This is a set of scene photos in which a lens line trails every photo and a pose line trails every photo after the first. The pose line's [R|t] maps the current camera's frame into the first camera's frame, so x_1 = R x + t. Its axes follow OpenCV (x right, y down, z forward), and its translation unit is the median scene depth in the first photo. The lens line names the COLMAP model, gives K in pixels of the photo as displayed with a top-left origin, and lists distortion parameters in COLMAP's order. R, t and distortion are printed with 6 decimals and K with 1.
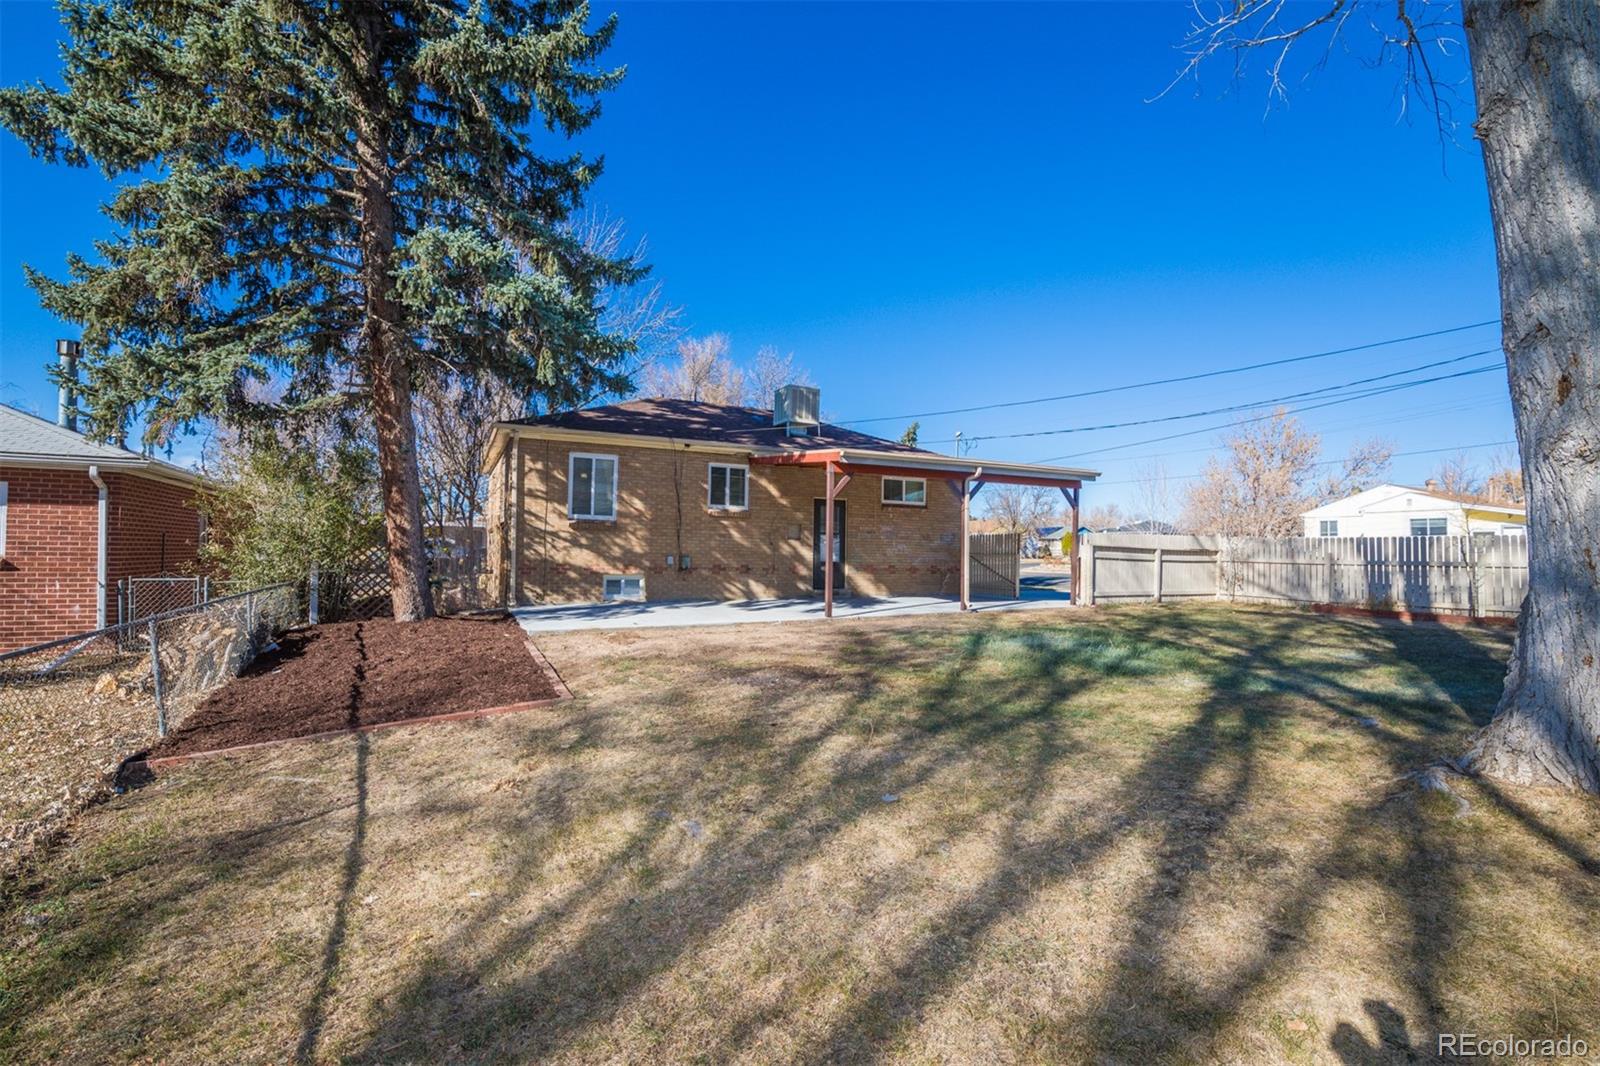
lens RADIAL K [[693.8, 0, 794.6], [0, 693.8, 539.4], [0, 0, 1]] dist [-0.007932, -0.006195]
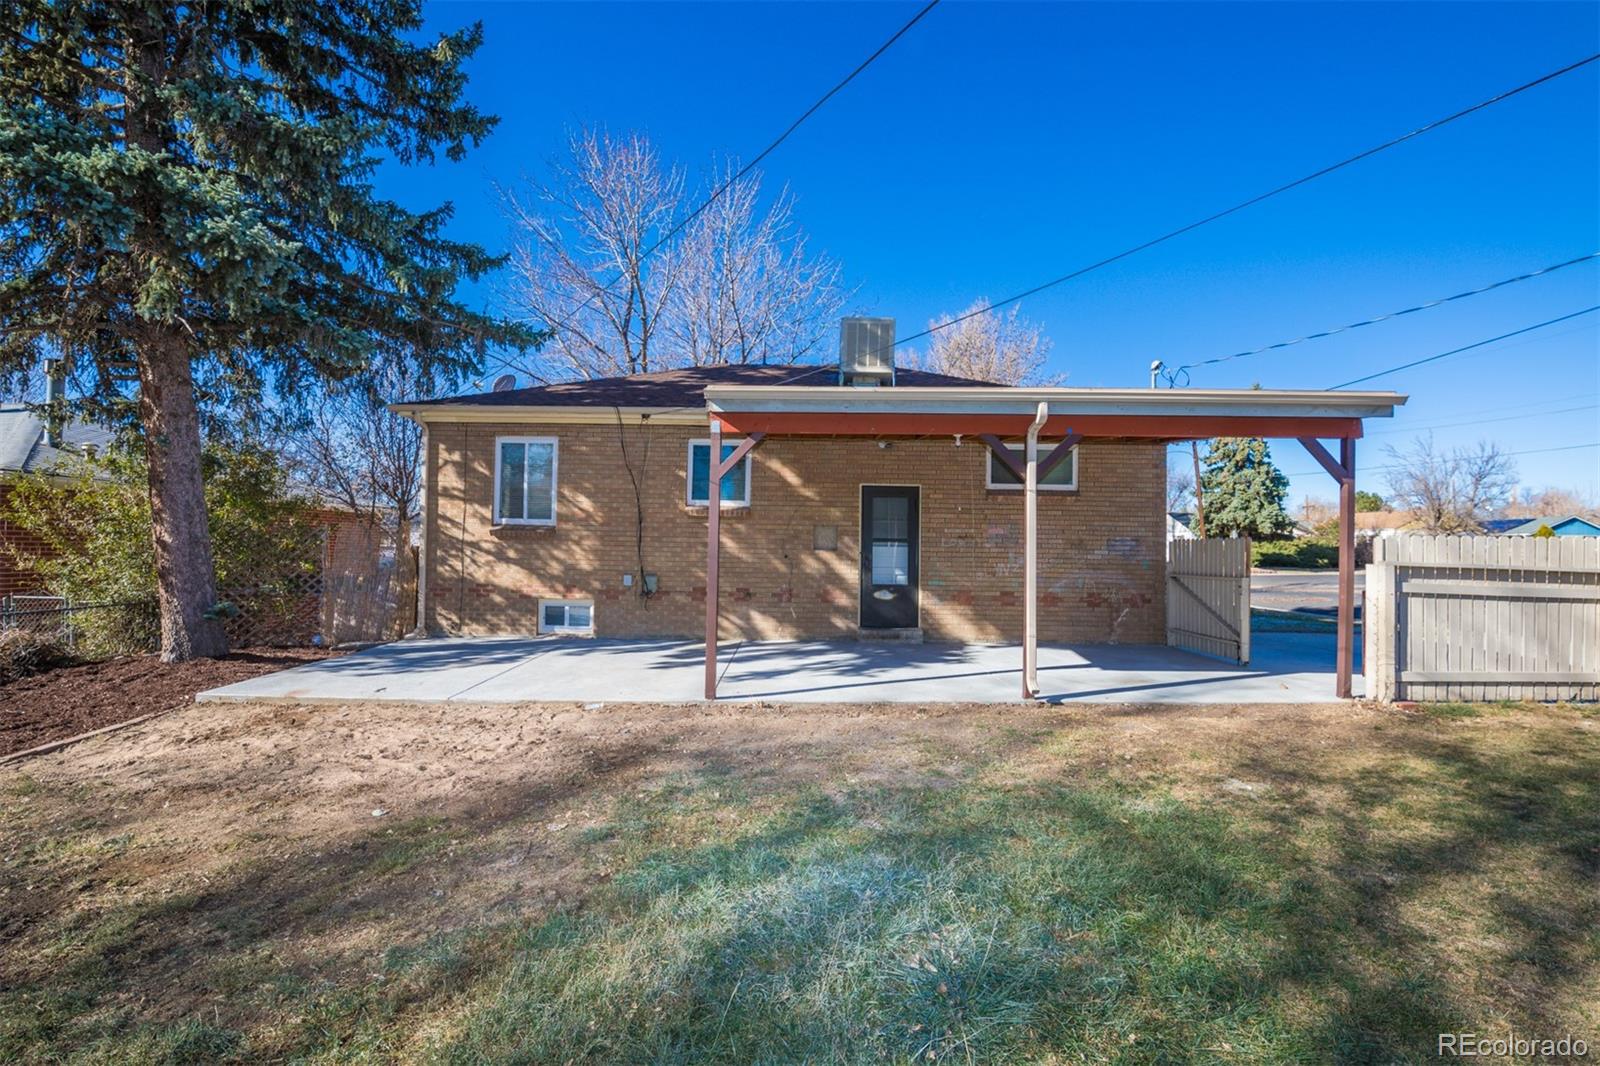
lens RADIAL K [[693.8, 0, 803.9], [0, 693.8, 529.3], [0, 0, 1]] dist [-0.007932, -0.006195]
pose [[0.889355, -0.012920, -0.457034, 0.309208], [0.005859, 0.999841, -0.016864, -0.009440], [0.457179, 0.012321, 0.889289, 0.462382]]
